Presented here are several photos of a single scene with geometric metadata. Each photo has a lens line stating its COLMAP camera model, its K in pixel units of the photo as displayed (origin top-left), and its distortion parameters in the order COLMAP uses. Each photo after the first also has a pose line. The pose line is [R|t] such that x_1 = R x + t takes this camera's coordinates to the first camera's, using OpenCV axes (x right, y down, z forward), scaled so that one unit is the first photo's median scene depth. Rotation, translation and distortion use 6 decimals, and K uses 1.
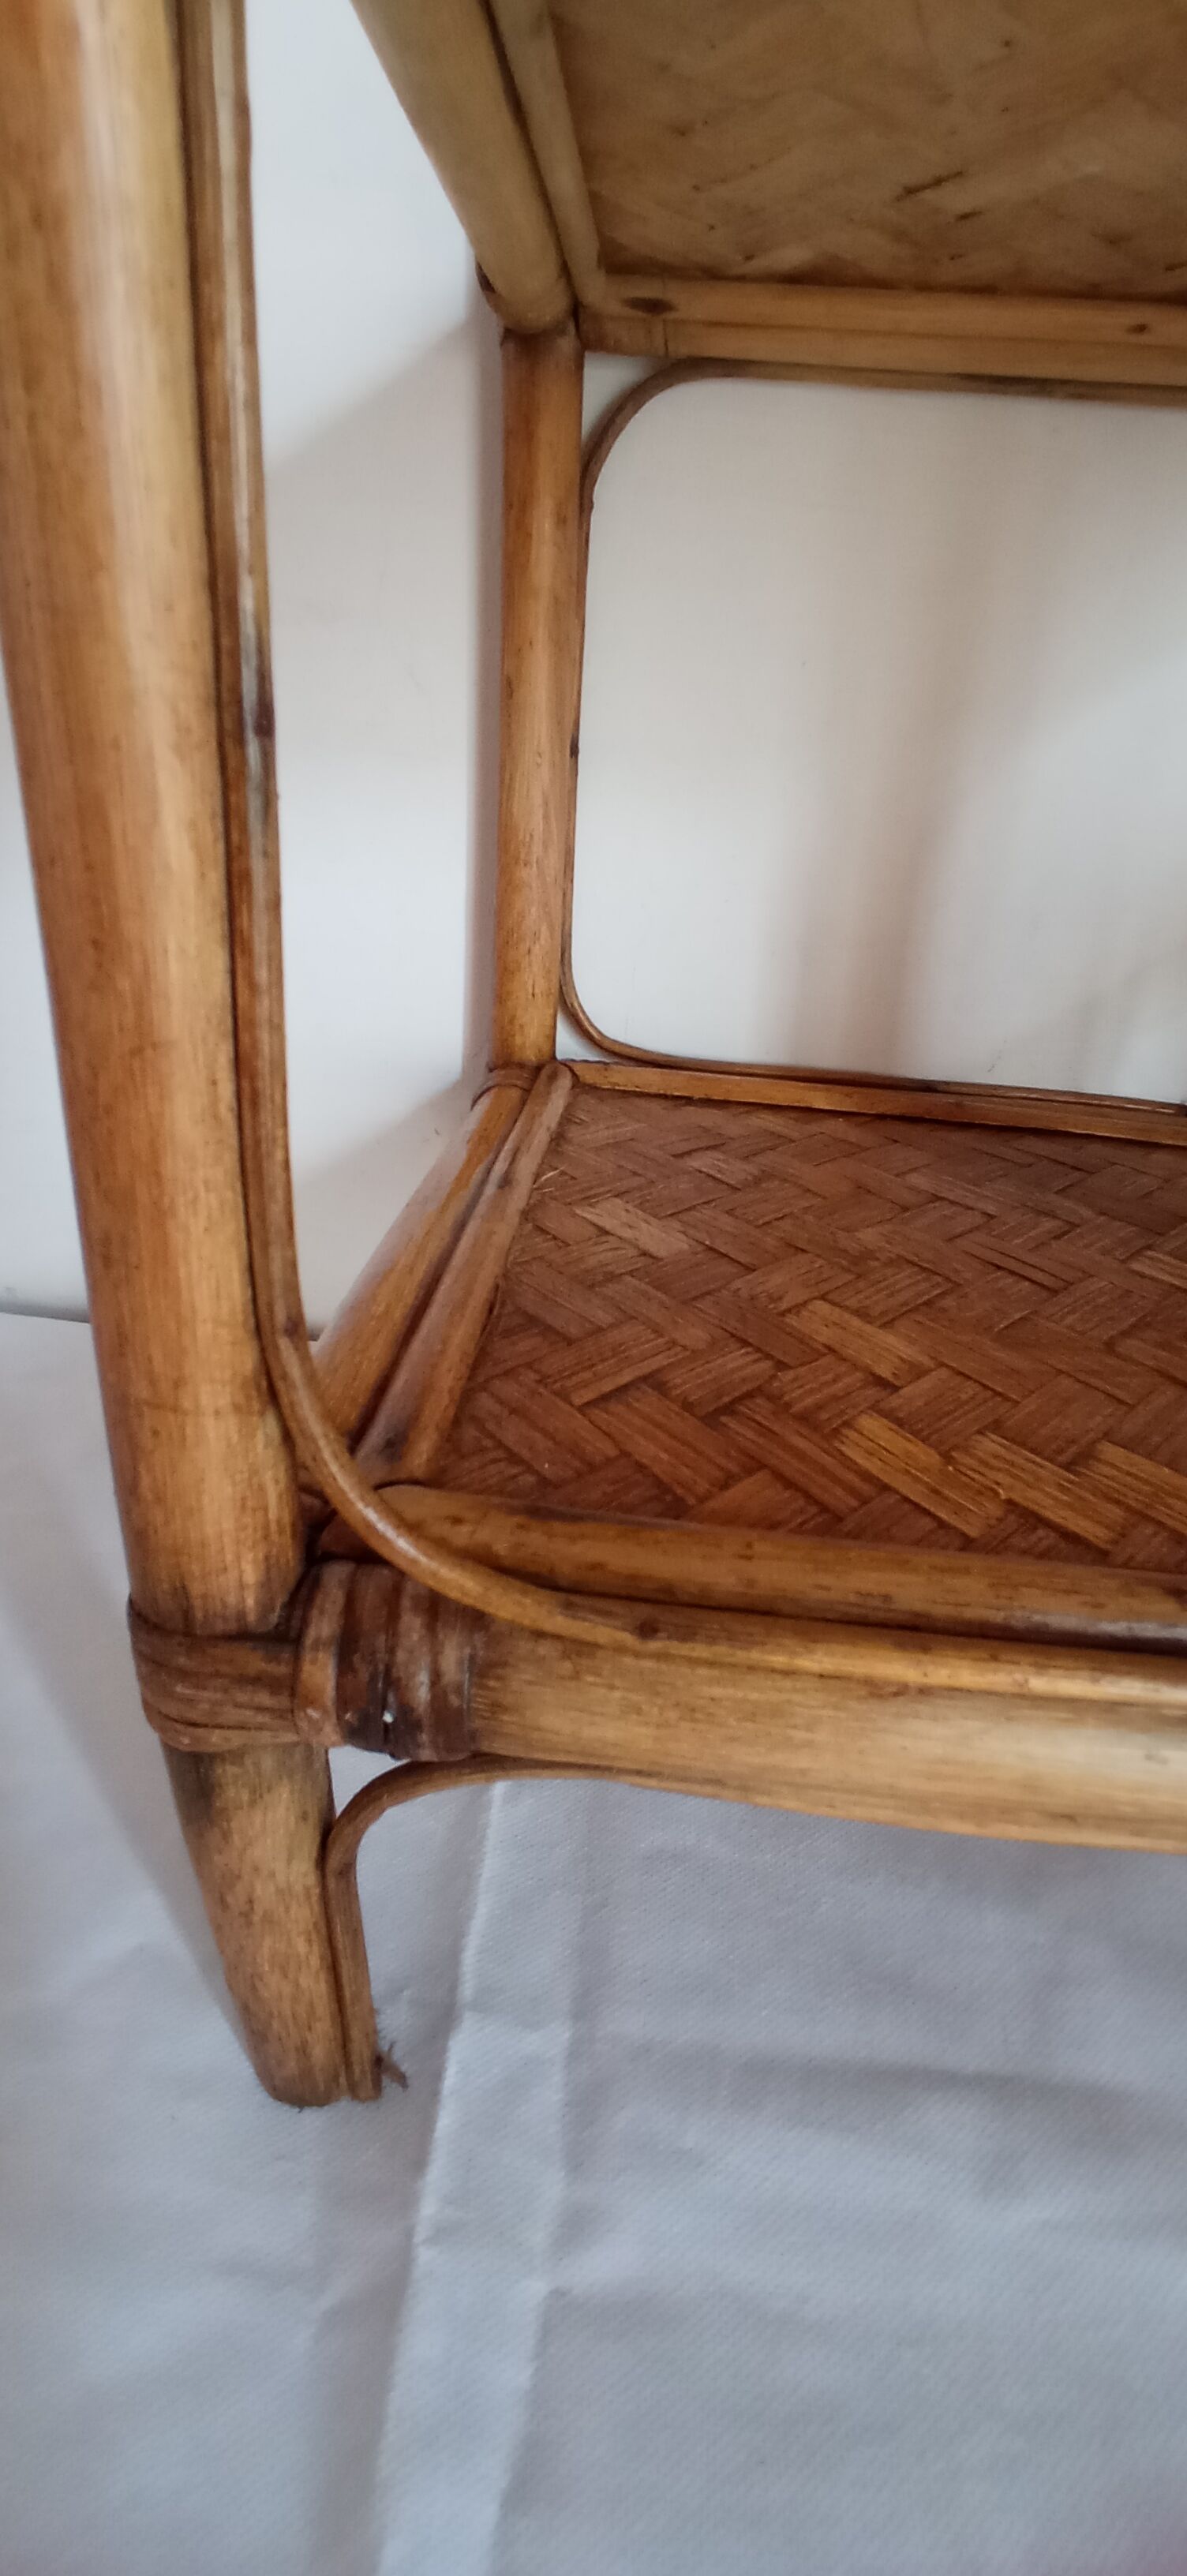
lens RADIAL K [[1170.6, 0, 601.8], [0, 1170.6, 1273.8], [0, 0, 1]] dist [-0.079515, 0.058536]
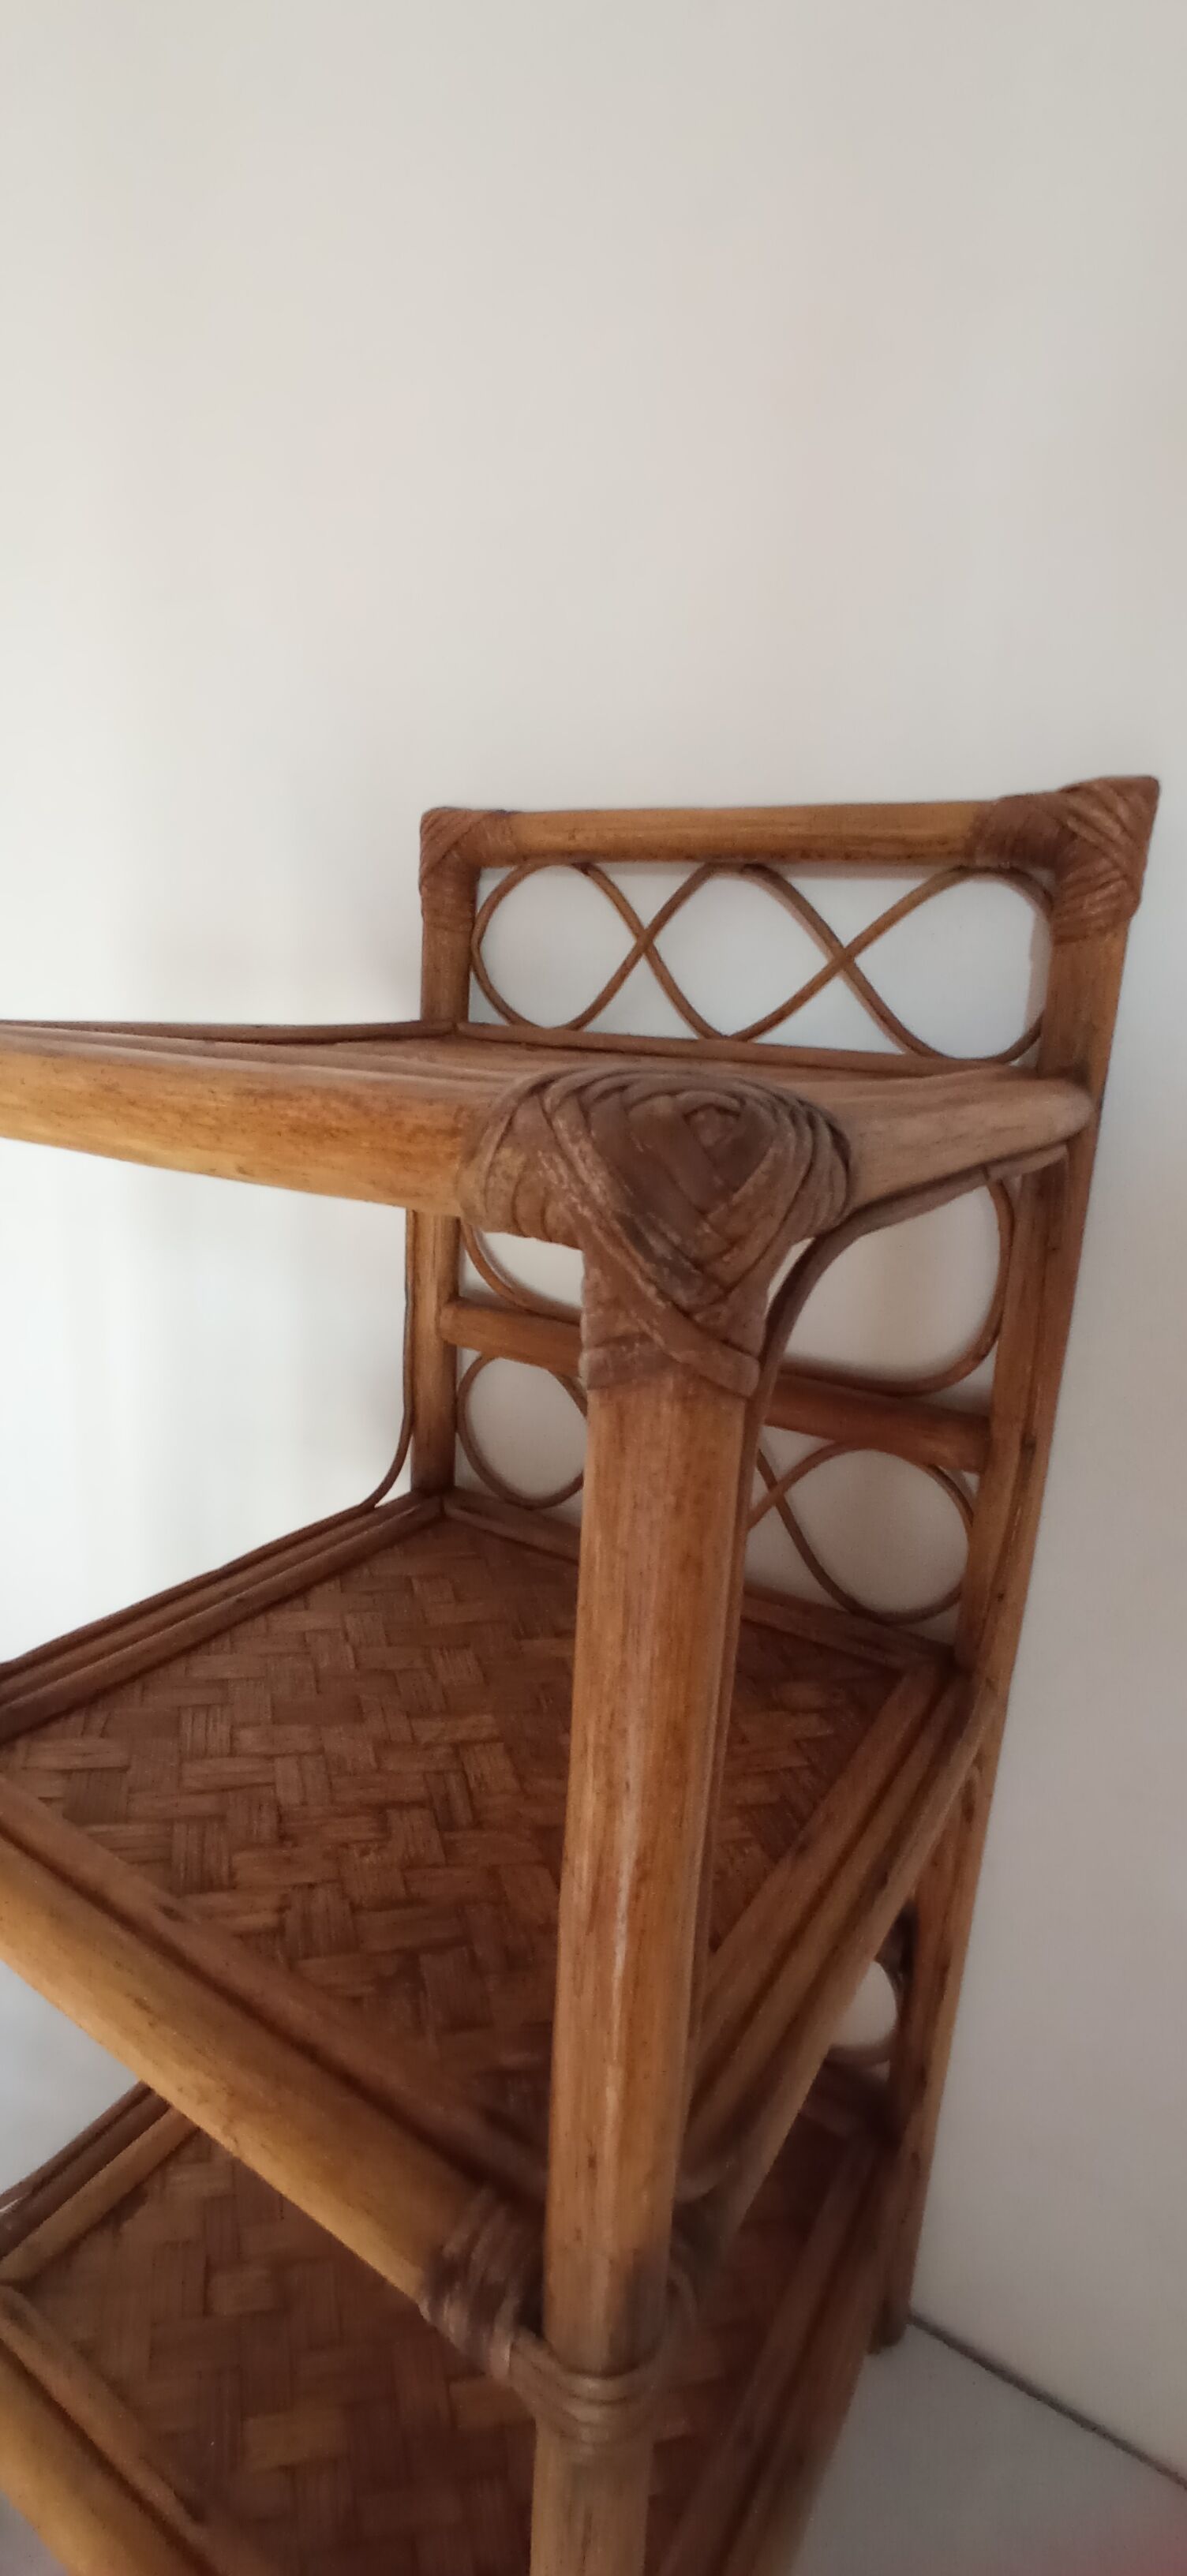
lens RADIAL K [[1159.4, 0, 604.8], [0, 1159.4, 1282.9], [0, 0, 1]] dist [-0.017582, 0.008313]
pose [[0.462865, -0.233078, 0.855237, -0.918733], [0.333972, 0.939569, 0.075312, -1.858492], [-0.821108, 0.250766, 0.512735, -0.501195]]
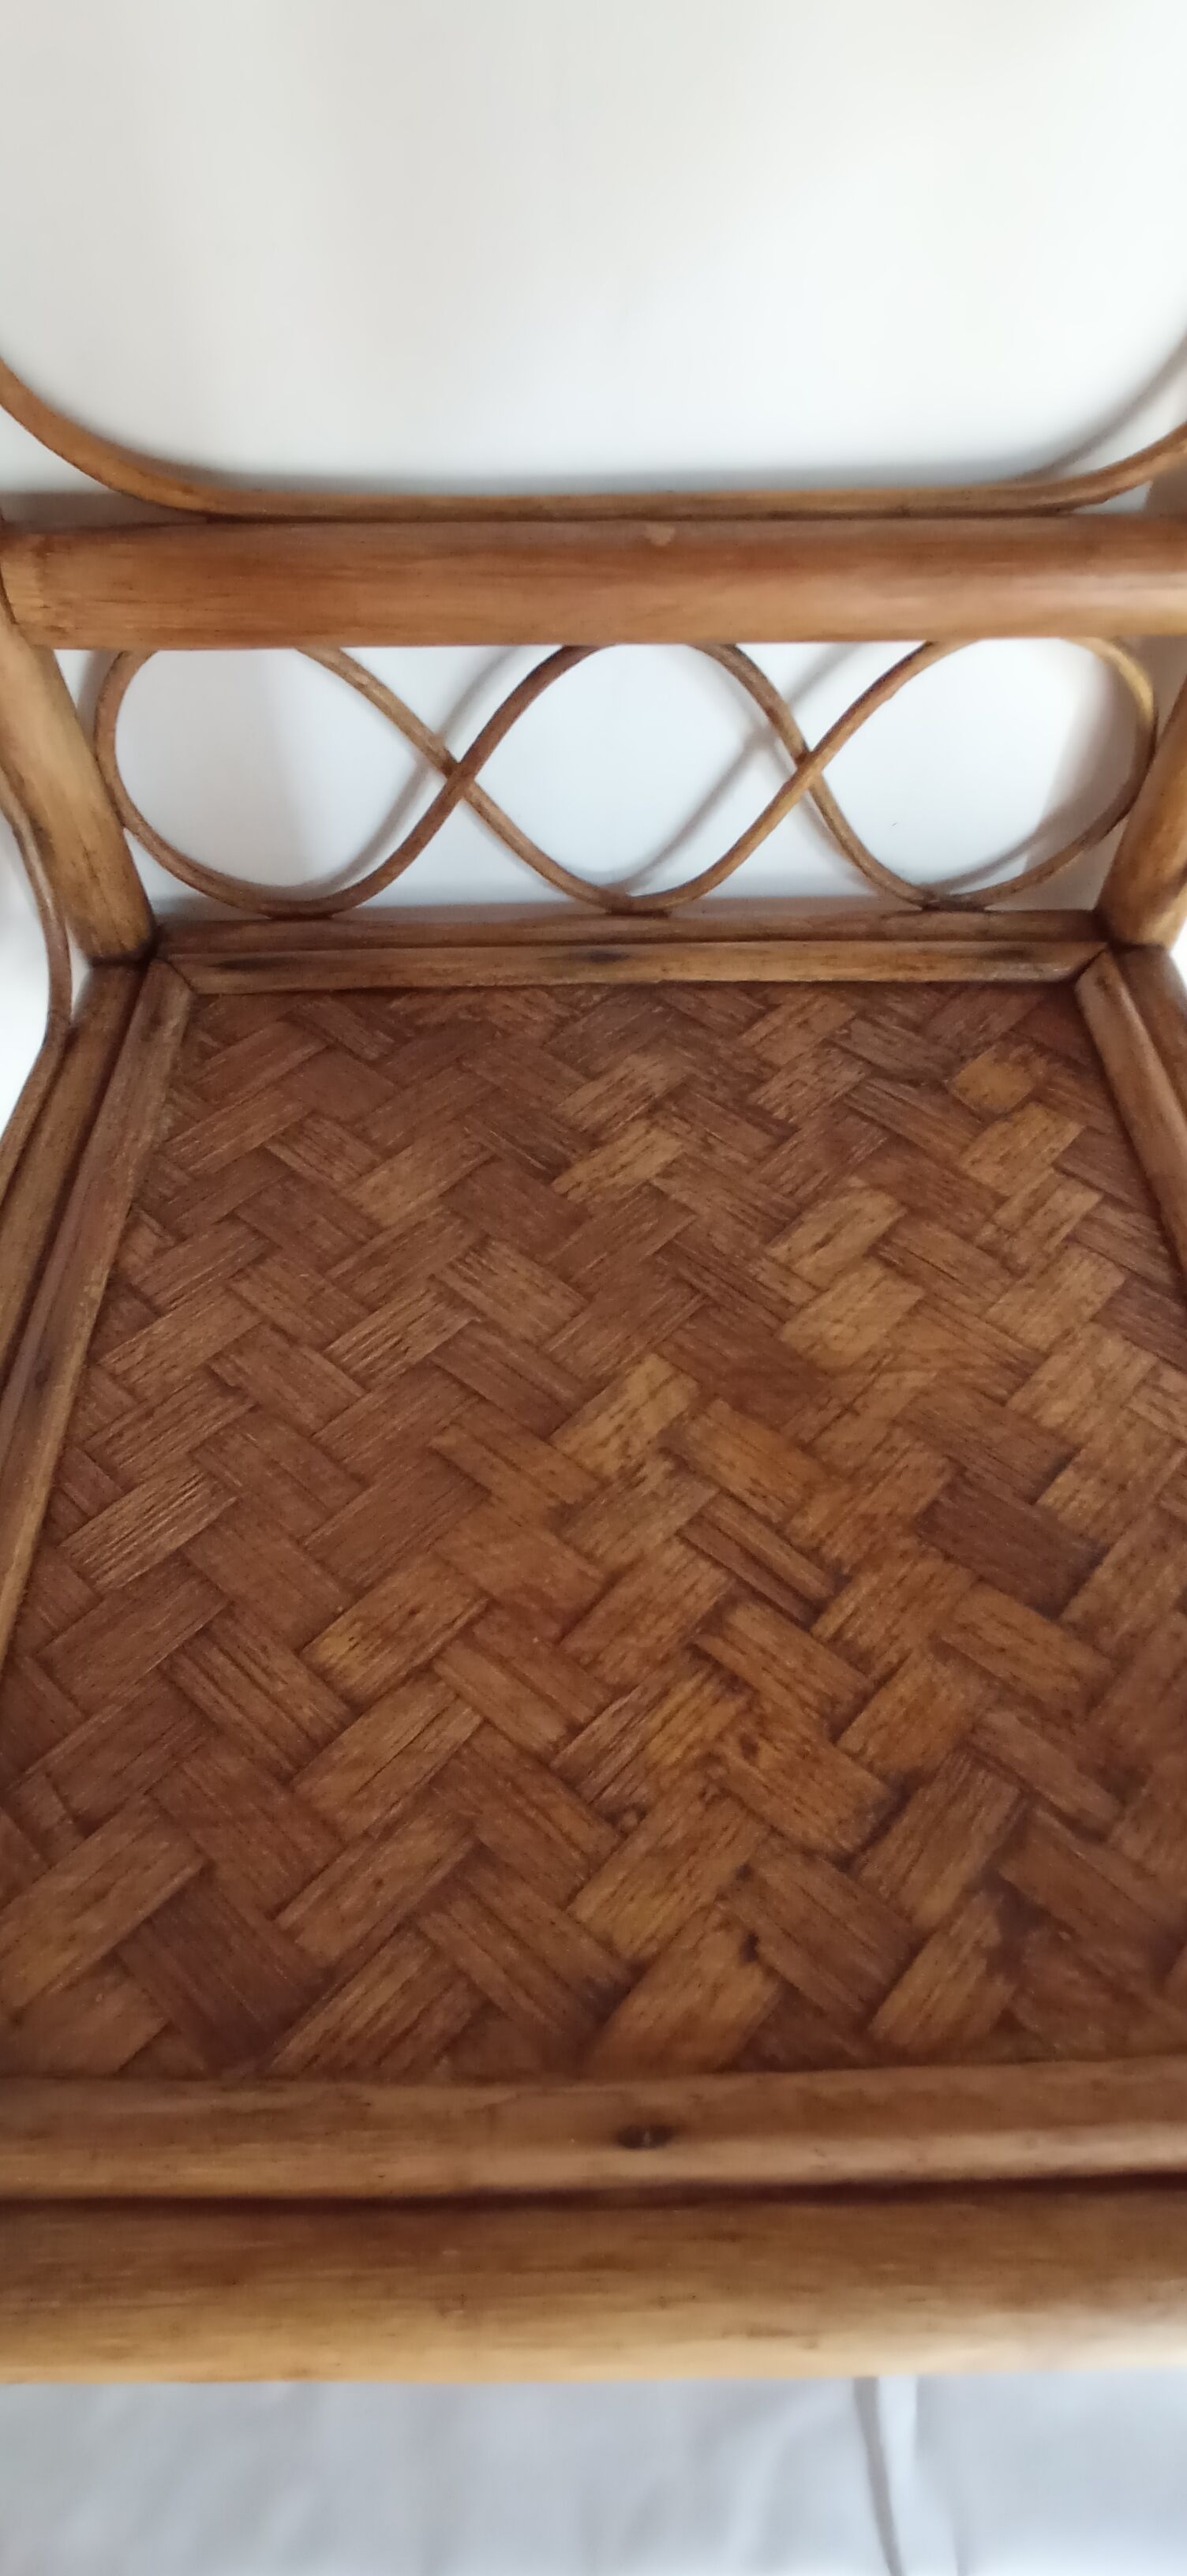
lens RADIAL K [[1170.6, 0, 601.8], [0, 1170.6, 1273.8], [0, 0, 1]] dist [-0.079515, 0.058536]
pose [[-0.096271, -0.835063, 0.541666, 0.006296], [0.408748, 0.463024, 0.786470, -2.045536], [-0.907556, 0.297119, 0.296754, 0.591906]]
